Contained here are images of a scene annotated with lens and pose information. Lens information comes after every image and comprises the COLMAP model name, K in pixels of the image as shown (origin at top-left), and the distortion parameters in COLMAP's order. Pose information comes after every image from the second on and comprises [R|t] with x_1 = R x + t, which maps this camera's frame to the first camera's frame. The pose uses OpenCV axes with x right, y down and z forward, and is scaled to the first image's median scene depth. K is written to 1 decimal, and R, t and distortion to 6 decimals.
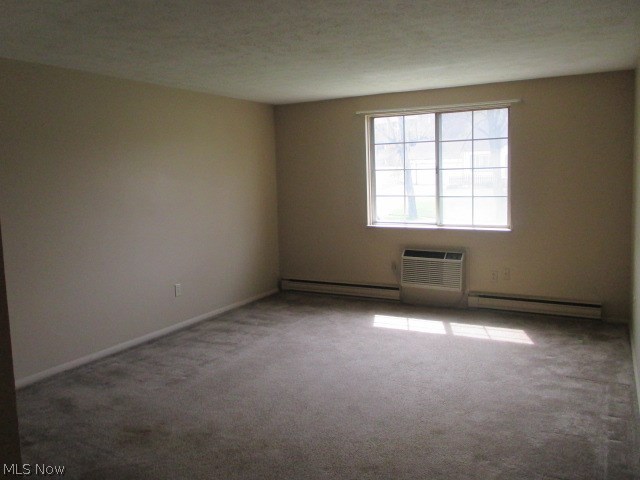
lens RADIAL K [[547.5, 0, 320.0], [0, 547.5, 240.0], [0, 0, 1]] dist [0.014710, 0.008600]
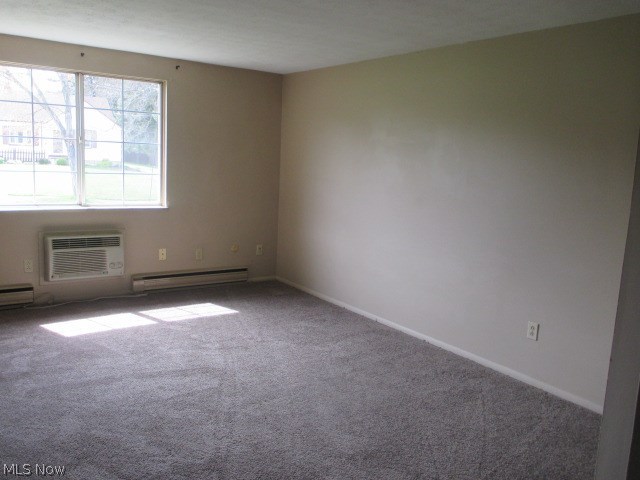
lens RADIAL K [[547.5, 0, 320.0], [0, 547.5, 240.0], [0, 0, 1]] dist [0.014710, 0.008600]
pose [[0.476474, -0.098436, 0.873661, -0.396845], [0.047812, 0.995143, 0.086047, -0.032206], [-0.877887, 0.000772, 0.478866, 0.277458]]
